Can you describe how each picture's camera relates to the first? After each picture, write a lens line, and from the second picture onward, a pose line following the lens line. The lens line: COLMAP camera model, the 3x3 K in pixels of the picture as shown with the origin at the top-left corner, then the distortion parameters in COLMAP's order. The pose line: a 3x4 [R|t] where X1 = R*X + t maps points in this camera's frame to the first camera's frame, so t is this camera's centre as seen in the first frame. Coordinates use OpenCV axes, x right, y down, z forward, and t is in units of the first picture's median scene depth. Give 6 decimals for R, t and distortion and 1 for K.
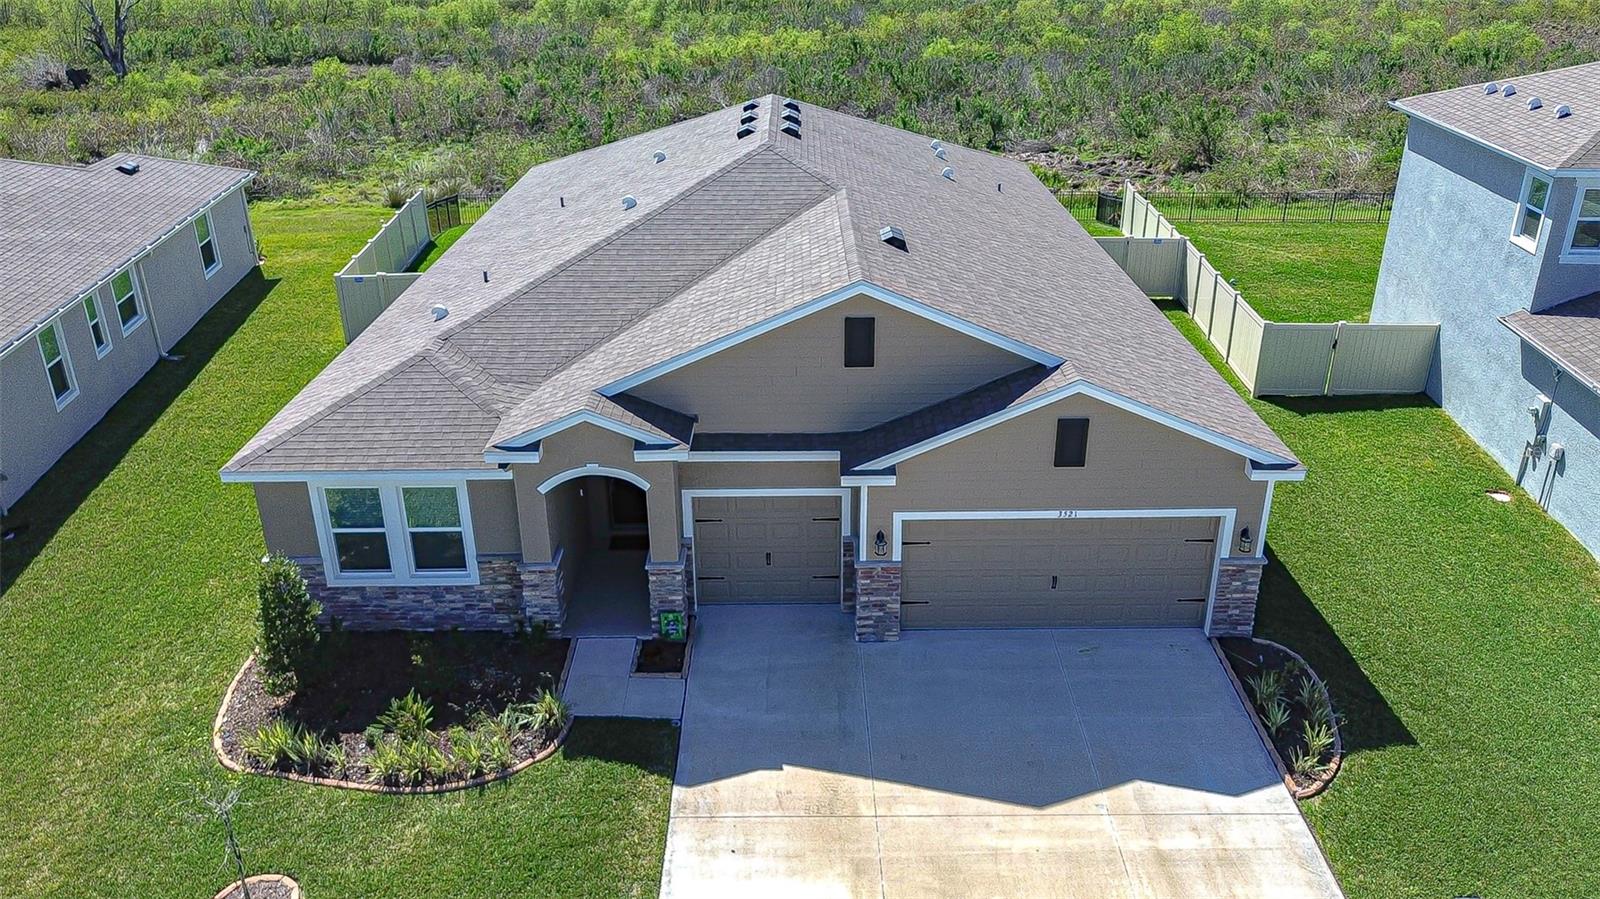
lens RADIAL K [[1134.2, 0, 800.0], [0, 1134.2, 449.5], [0, 0, 1]] dist [0.027947, -0.002272]
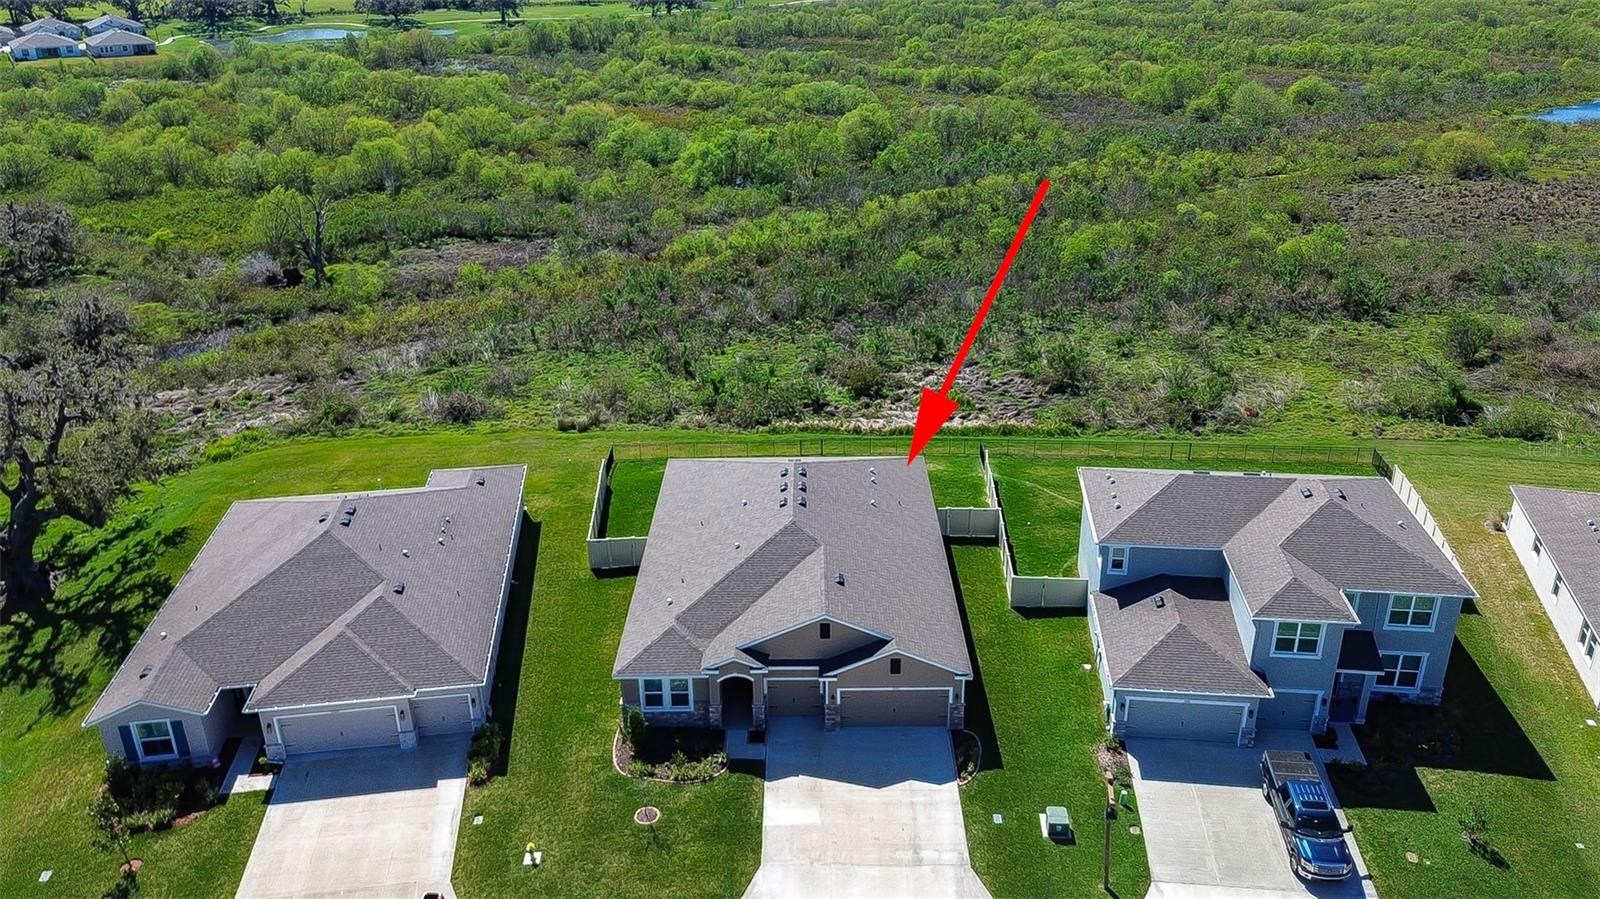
lens RADIAL K [[1122.7, 0, 800.0], [0, 1122.7, 449.5], [0, 0, 1]] dist [0.073096, -0.077847]
pose [[0.999928, -0.000854, -0.011974, 0.022734], [0.000792, 0.999986, -0.005170, -0.553099], [0.011979, 0.005160, 0.999915, -1.939157]]
